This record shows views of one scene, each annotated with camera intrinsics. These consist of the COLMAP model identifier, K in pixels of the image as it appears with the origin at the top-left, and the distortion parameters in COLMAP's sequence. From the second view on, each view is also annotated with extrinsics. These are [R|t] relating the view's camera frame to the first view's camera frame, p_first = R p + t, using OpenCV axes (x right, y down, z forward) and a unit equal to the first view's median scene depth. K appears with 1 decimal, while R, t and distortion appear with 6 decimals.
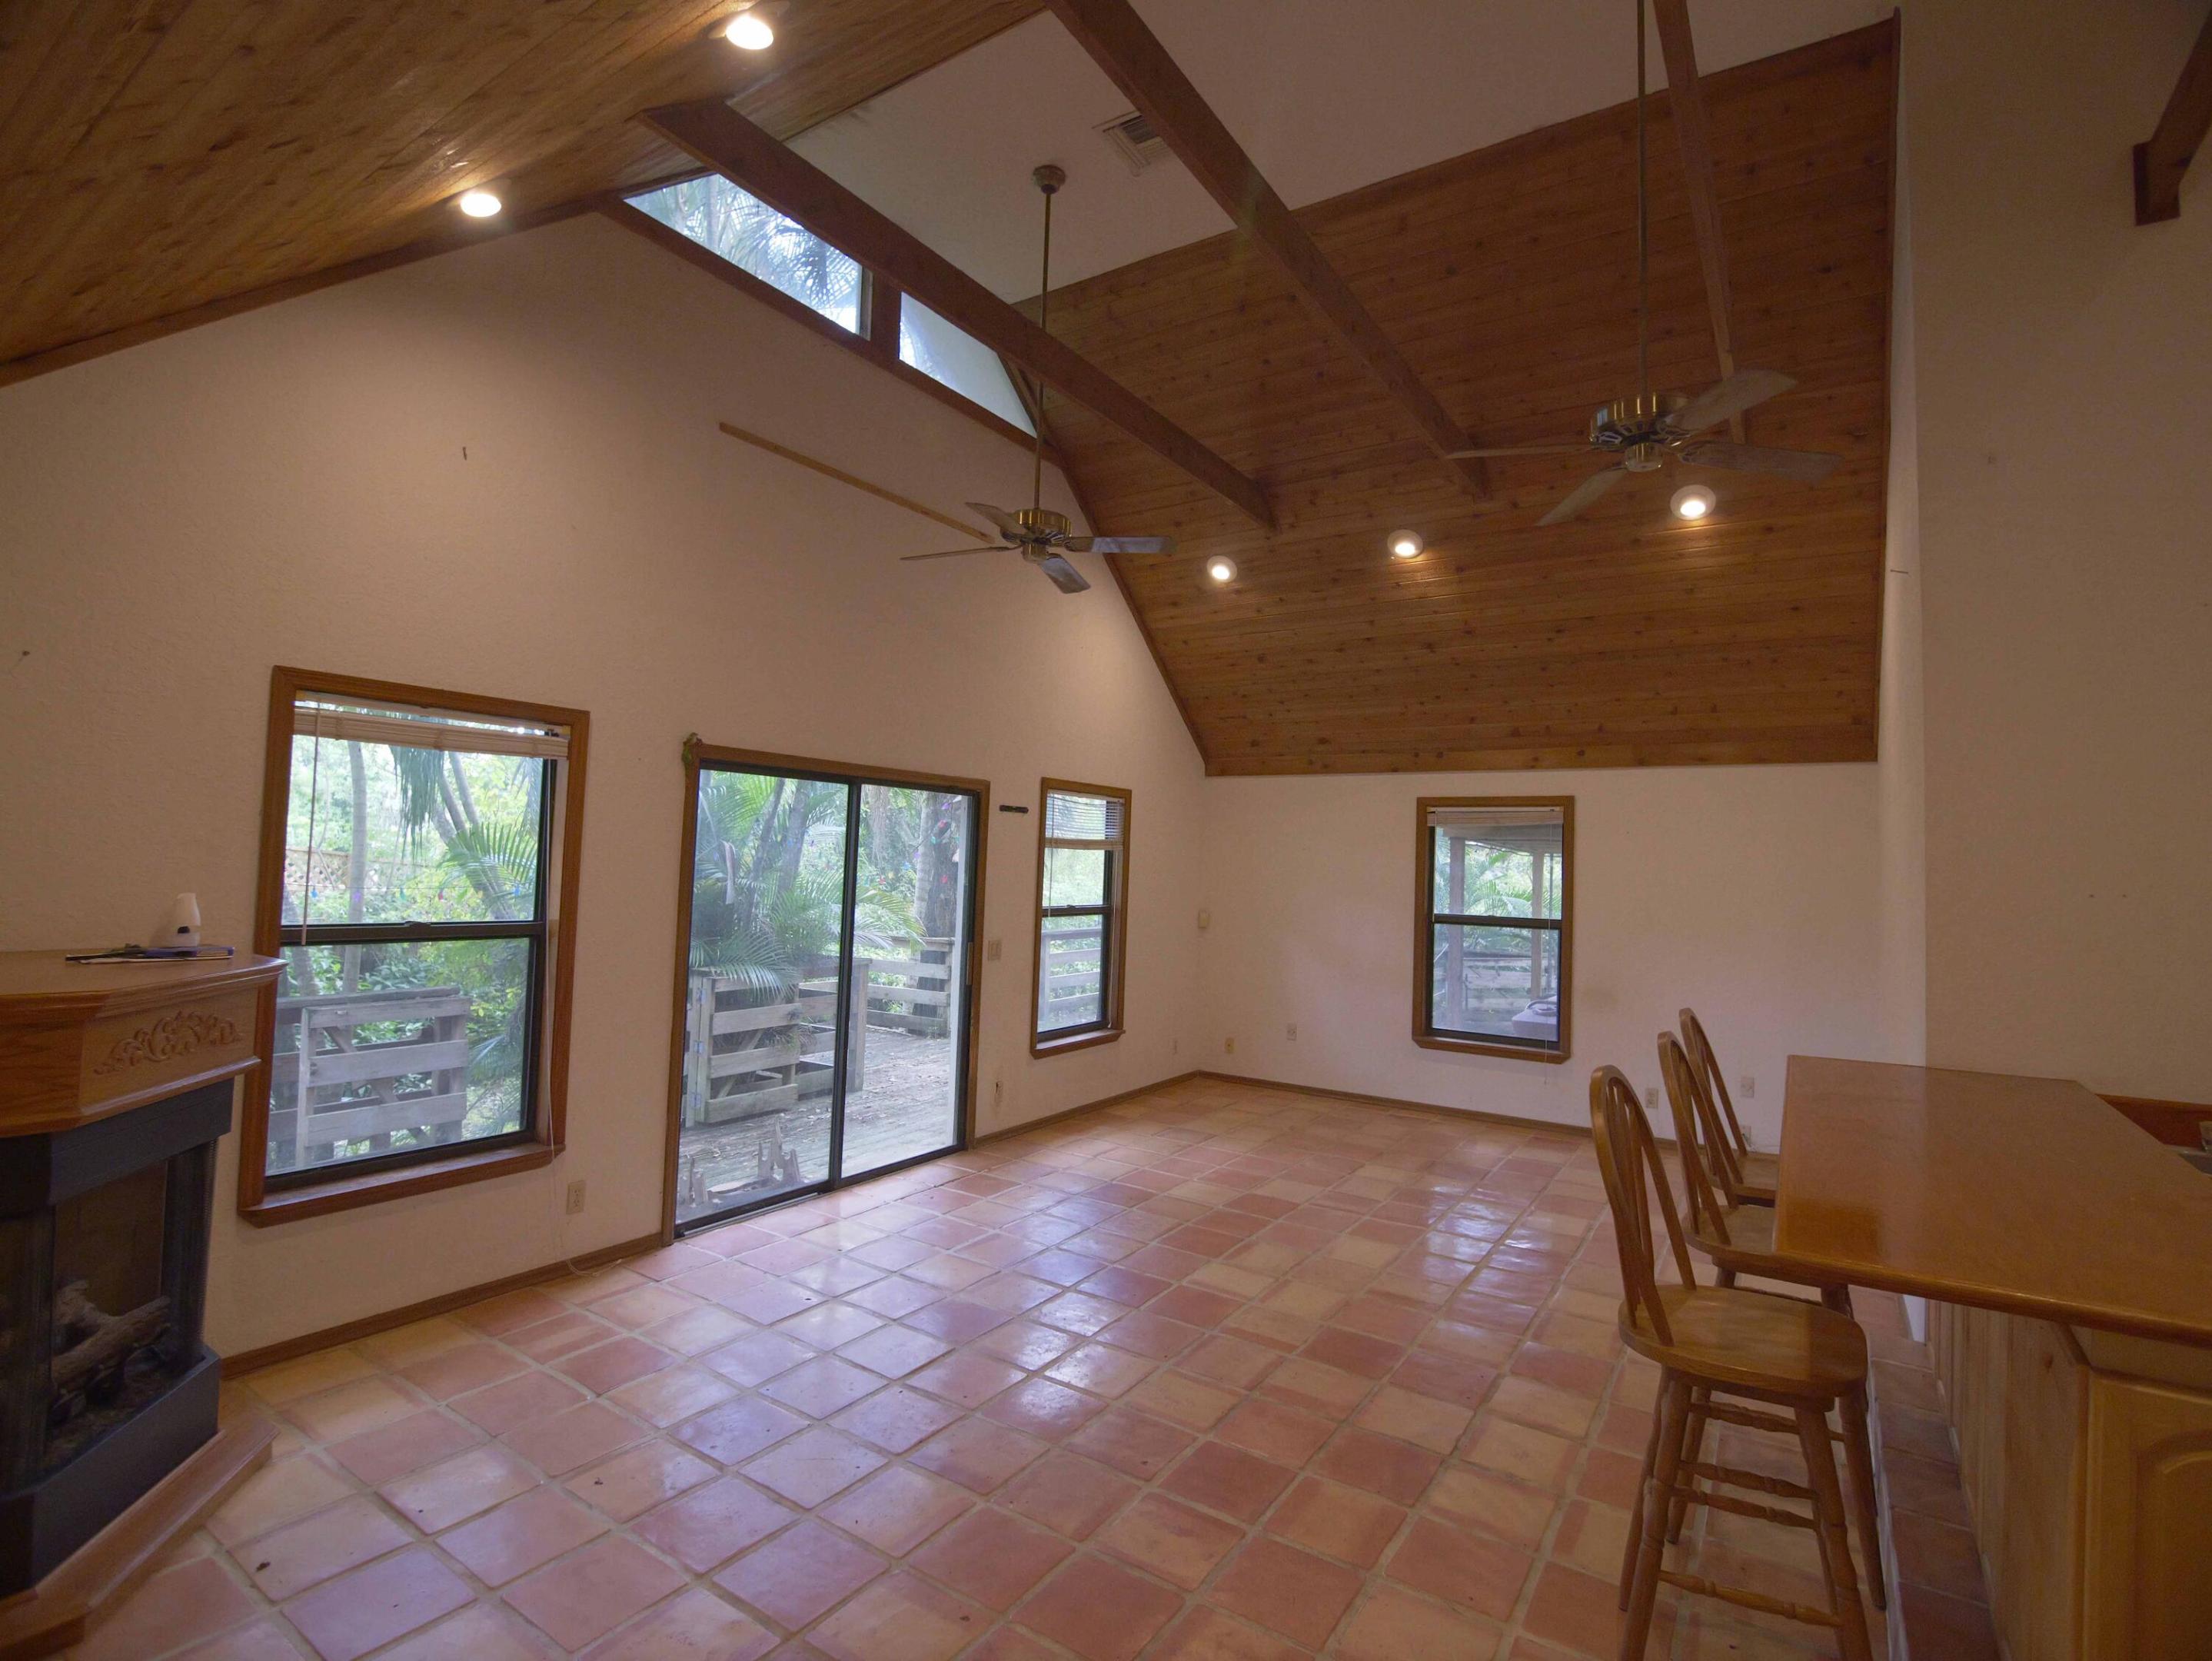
lens RADIAL K [[1054.7, 0, 1108.3], [0, 1054.7, 819.7], [0, 0, 1]] dist [0.000702, -0.000129]
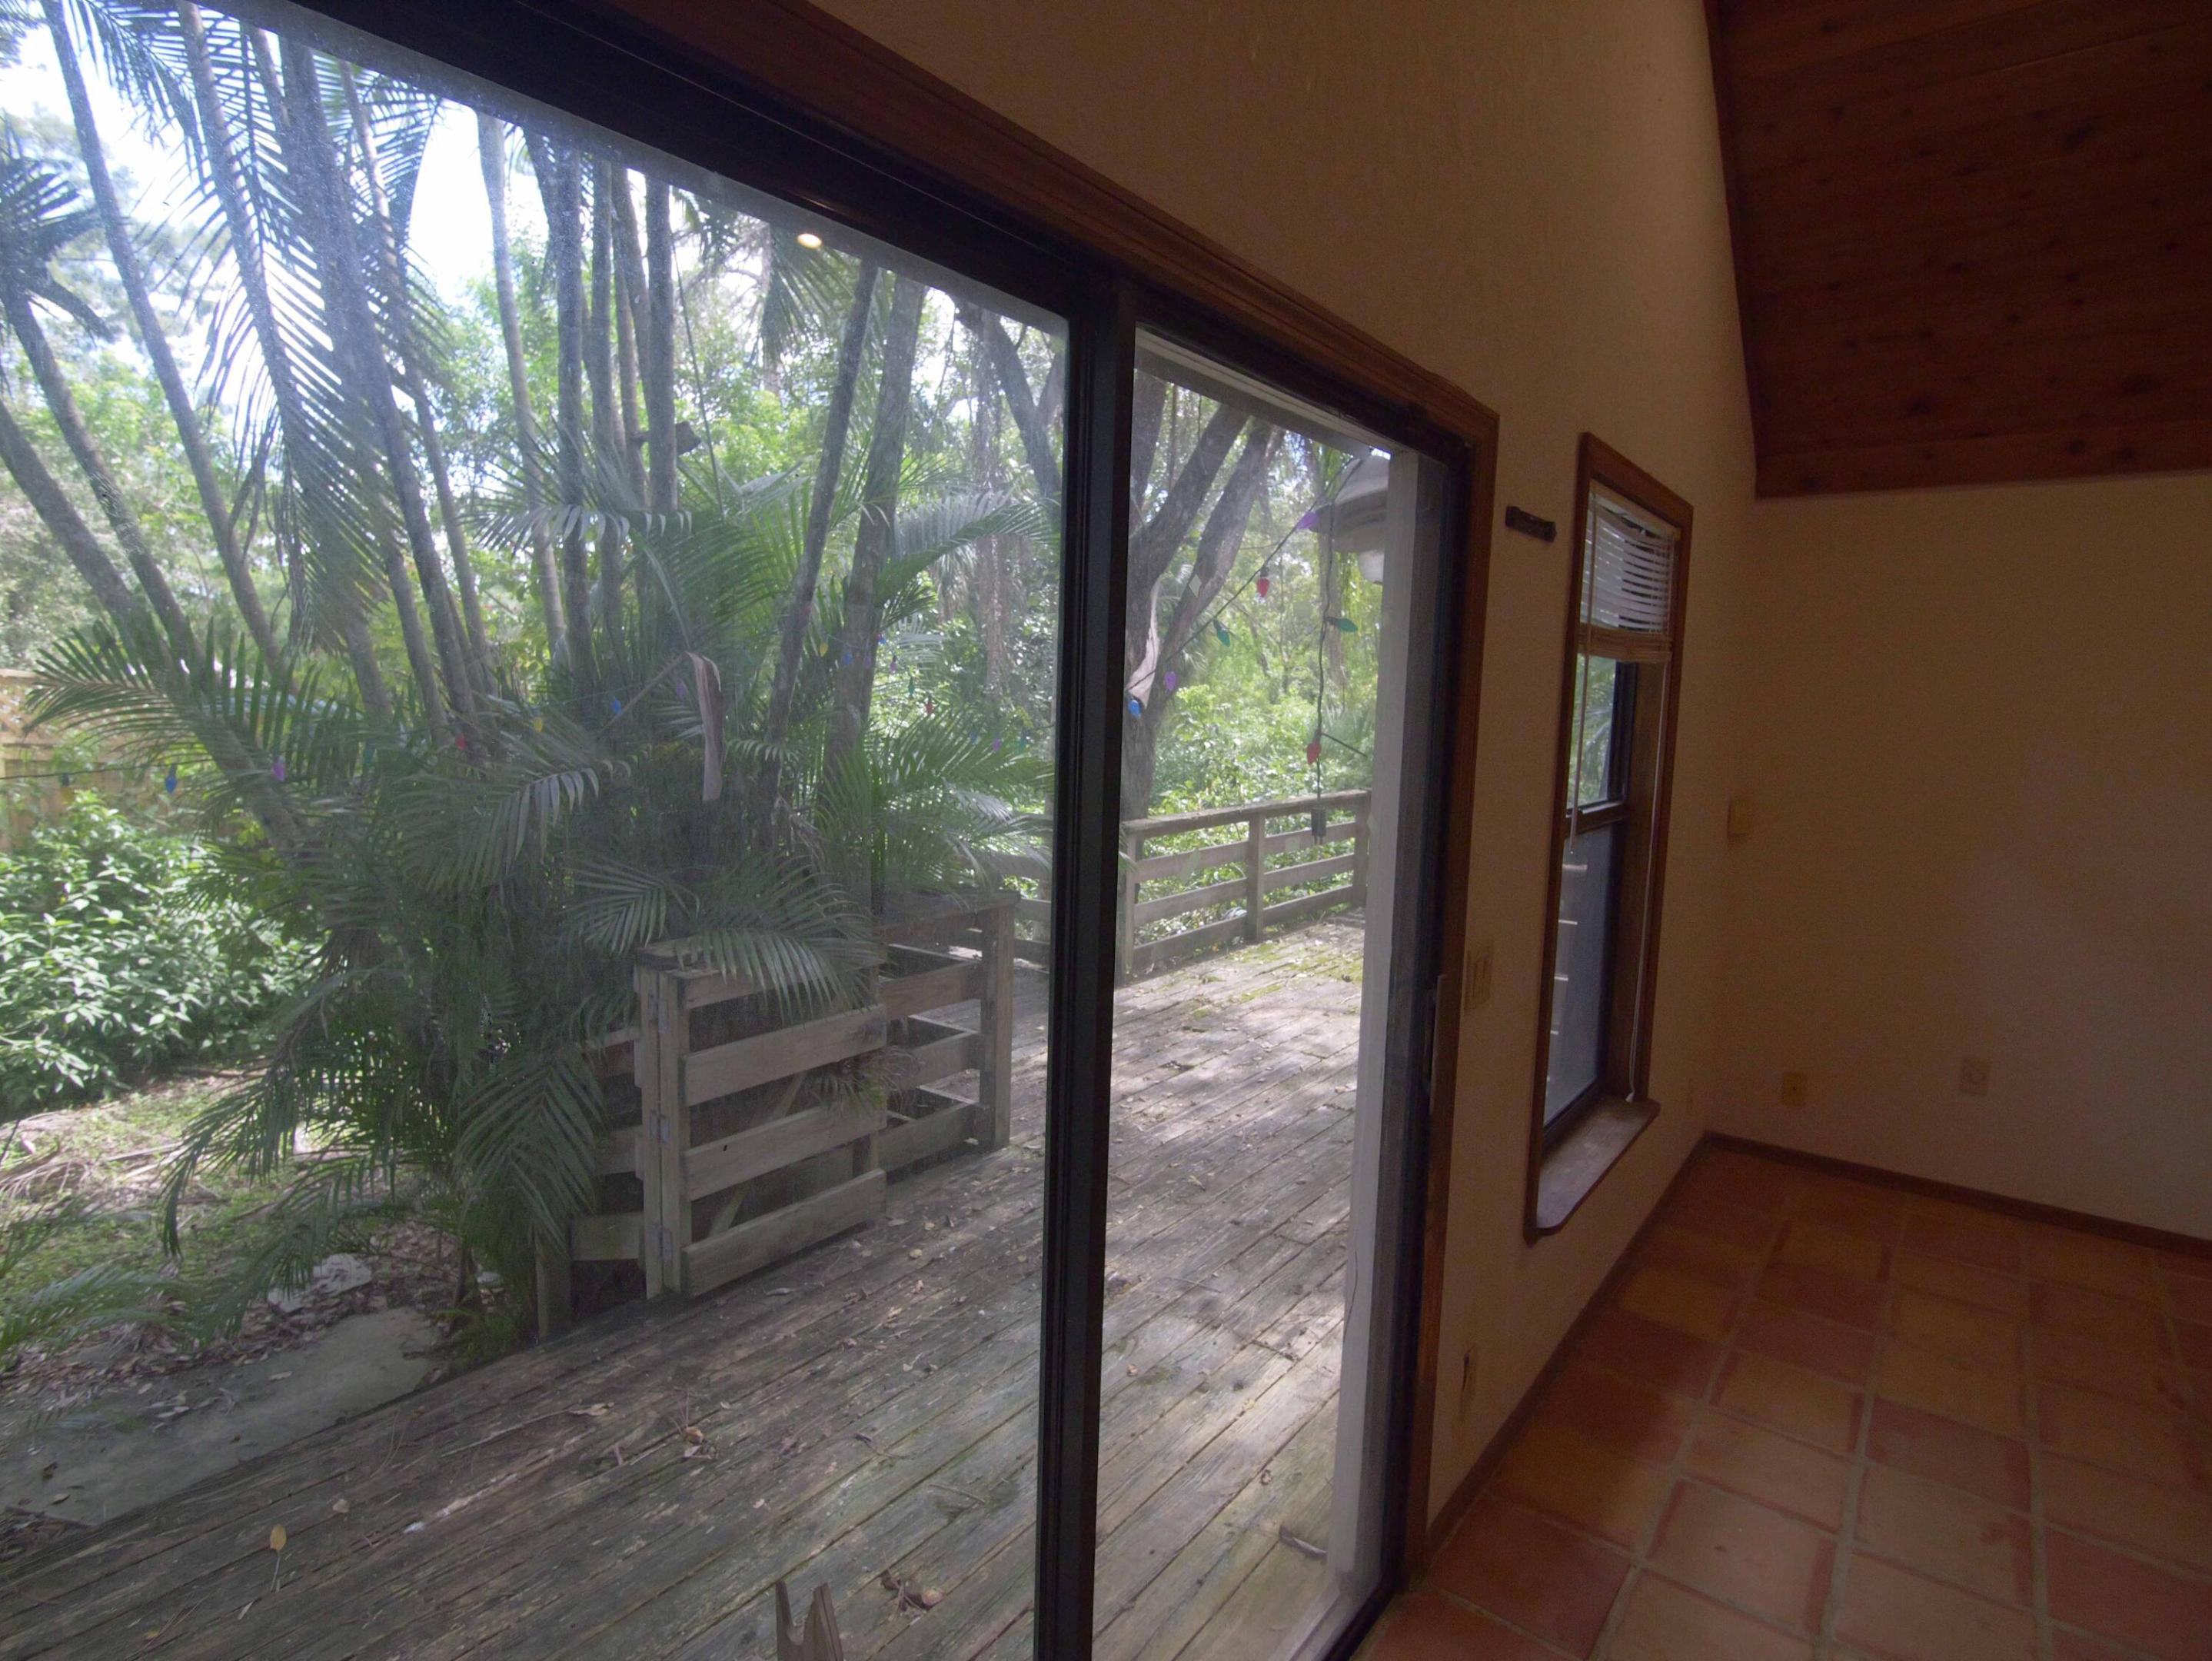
lens RADIAL K [[1104.6, 0, 1099.8], [0, 1104.6, 790.5], [0, 0, 1]] dist [-0.015313, 0.000730]
pose [[0.995681, -0.001996, -0.092817, -0.179155], [0.013709, 0.991970, 0.125725, 0.024334], [0.091821, -0.126454, 0.987714, 0.638368]]
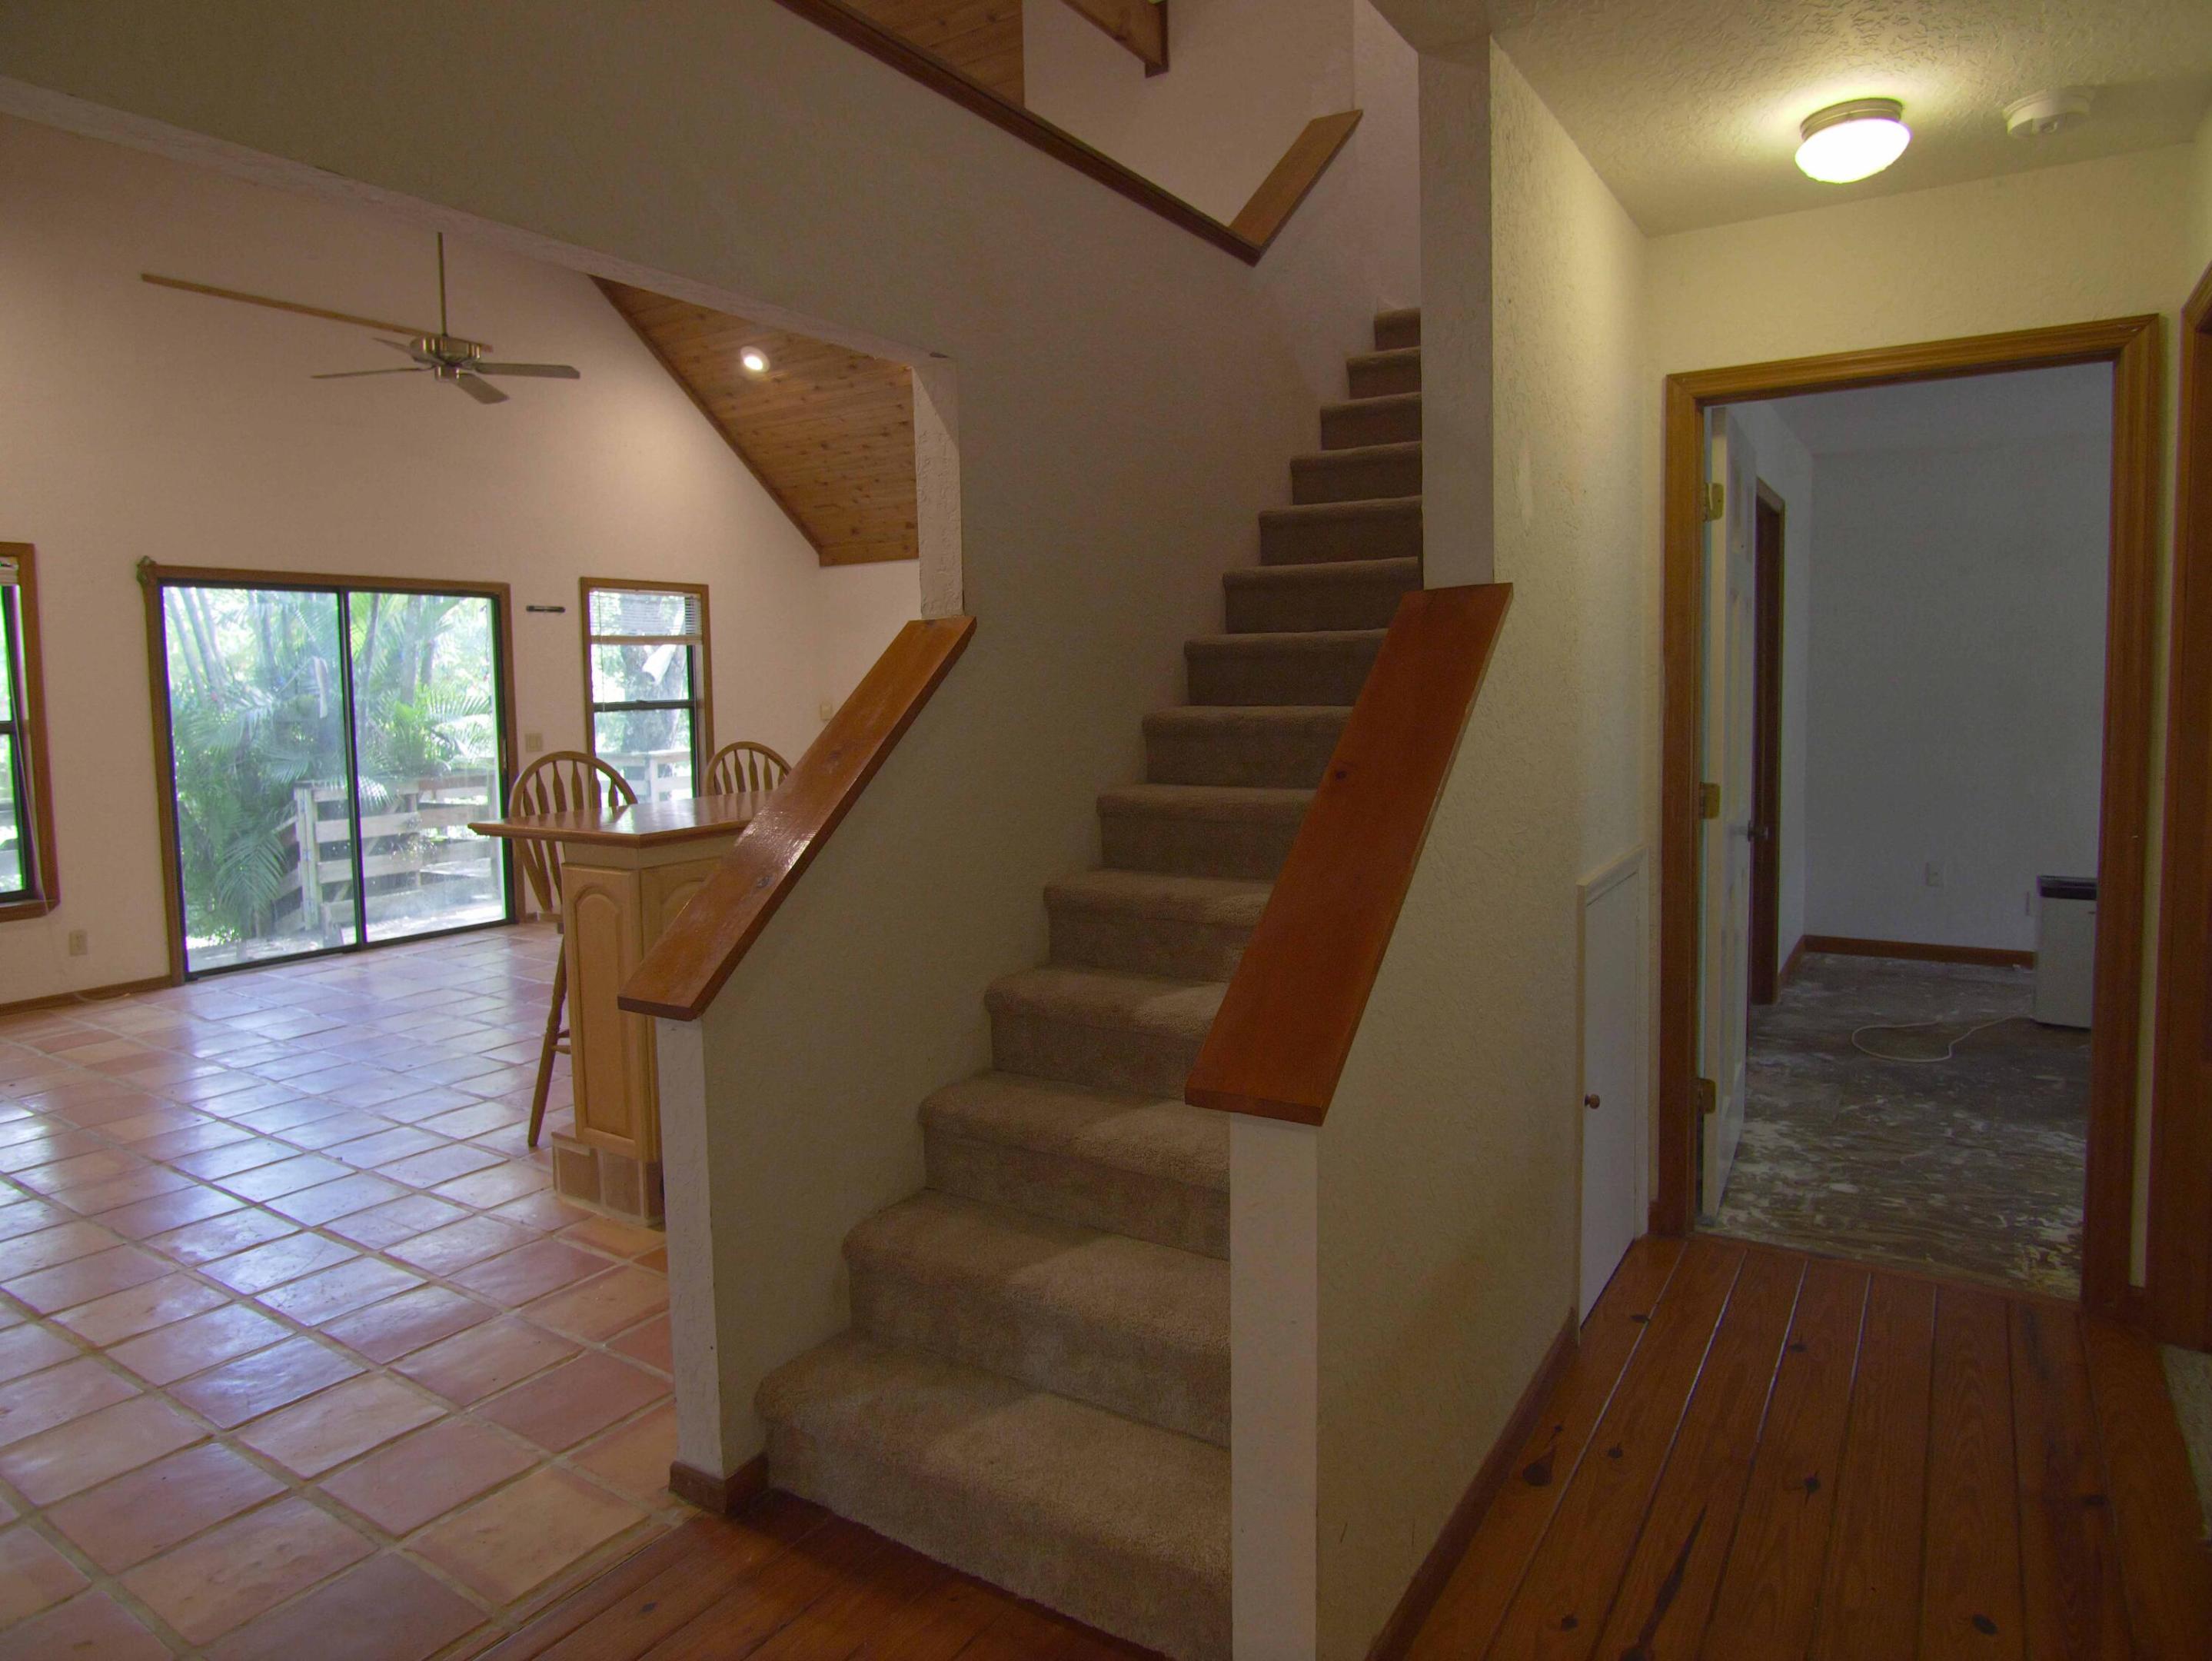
lens RADIAL K [[1312.3, 0, 1110.6], [0, 1312.3, 786.1], [0, 0, 1]] dist [-0.024572, -0.002491]
pose [[0.998566, -0.052041, 0.012543, 0.430208], [0.050109, 0.991143, 0.122979, 0.031849], [-0.018832, -0.122174, 0.992330, -0.309966]]
